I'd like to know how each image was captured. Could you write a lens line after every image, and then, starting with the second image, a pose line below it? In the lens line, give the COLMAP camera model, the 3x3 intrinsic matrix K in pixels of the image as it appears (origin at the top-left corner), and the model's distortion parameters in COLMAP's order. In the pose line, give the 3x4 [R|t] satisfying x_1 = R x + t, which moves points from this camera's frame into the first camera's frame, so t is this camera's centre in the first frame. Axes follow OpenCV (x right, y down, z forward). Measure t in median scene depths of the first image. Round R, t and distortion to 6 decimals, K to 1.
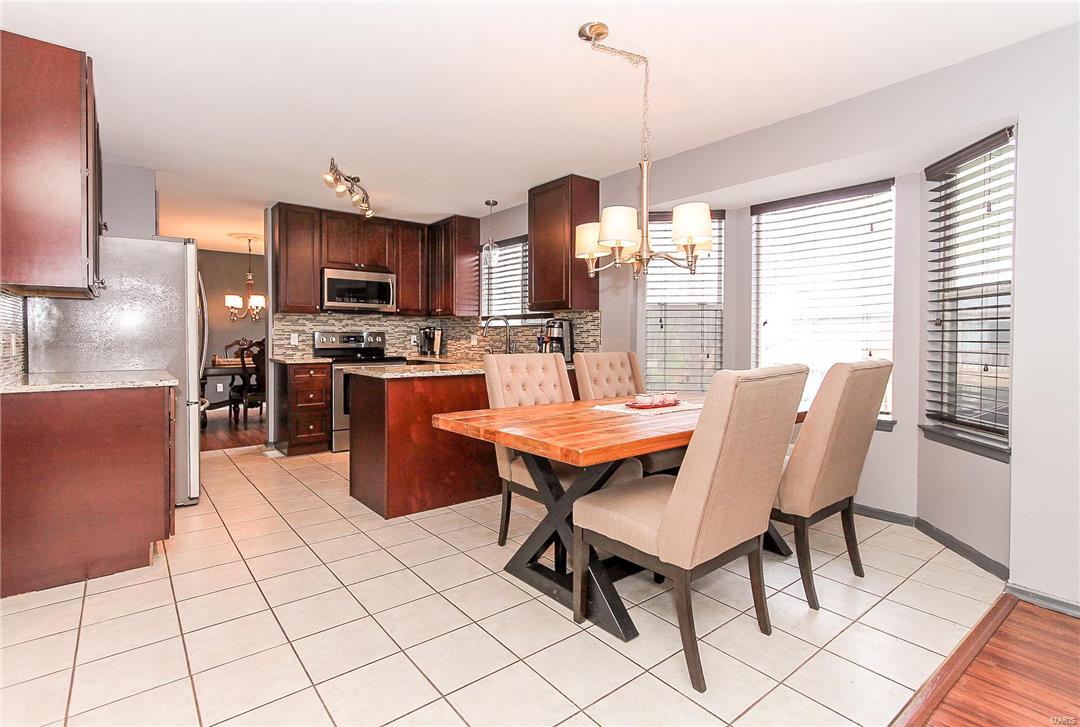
lens RADIAL K [[534.5, 0, 523.3], [0, 534.5, 342.5], [0, 0, 1]] dist [0.021687, -0.002277]
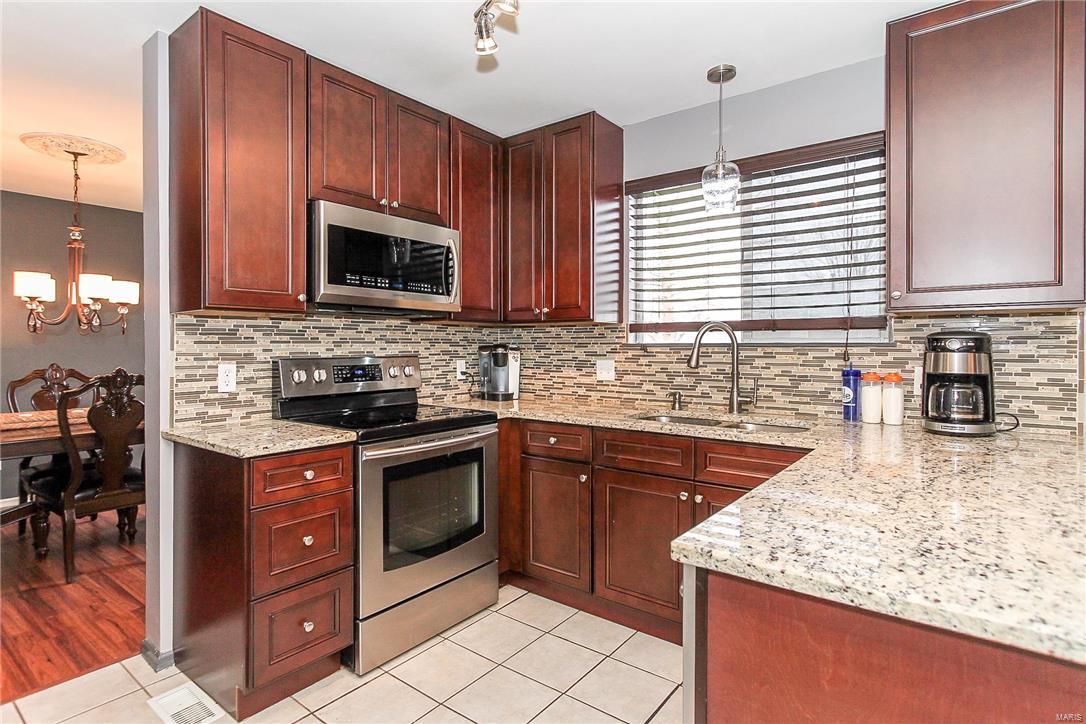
lens RADIAL K [[555.4, 0, 505.5], [0, 555.4, 347.8], [0, 0, 1]] dist [0.002069, 0.003393]
pose [[0.969972, -0.003627, 0.243188, -0.385873], [0.005032, 0.999974, -0.005158, -0.029544], [-0.243163, 0.006227, 0.969966, 0.645308]]
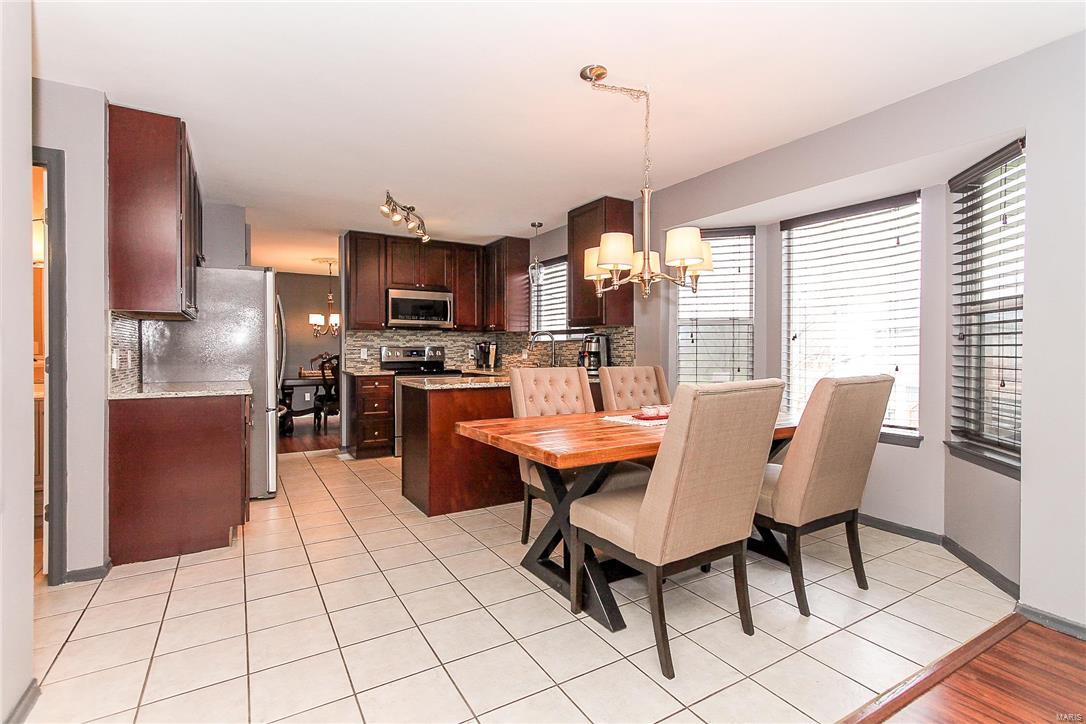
lens RADIAL K [[532.1, 0, 535.3], [0, 532.1, 352.9], [0, 0, 1]] dist [0.023730, -0.001933]
pose [[0.990534, -0.001701, -0.137257, 0.089565], [0.001208, 0.999993, -0.003674, -0.003579], [0.137263, 0.003474, 0.990529, -0.049701]]
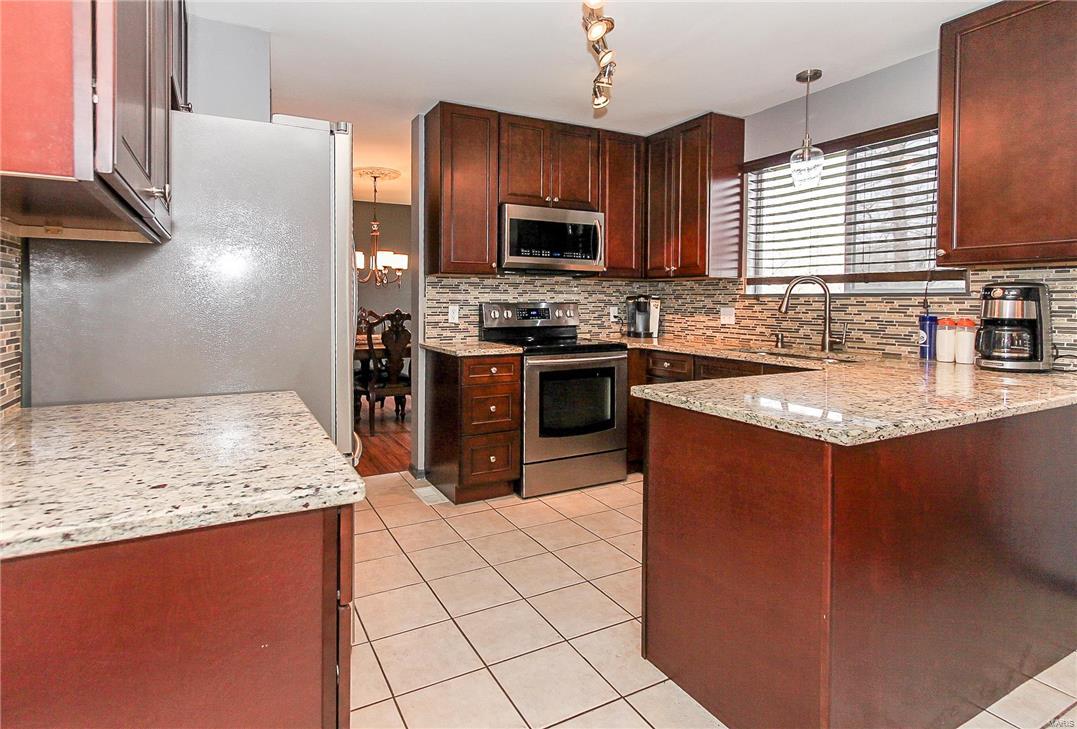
lens RADIAL K [[533.0, 0, 504.0], [0, 533.0, 298.7], [0, 0, 1]] dist [0.021687, -0.002277]
pose [[0.987903, 0.001108, -0.155068, -0.314423], [-0.002985, 0.999925, -0.011871, -0.020843], [0.155043, 0.012190, 0.987832, 0.431649]]
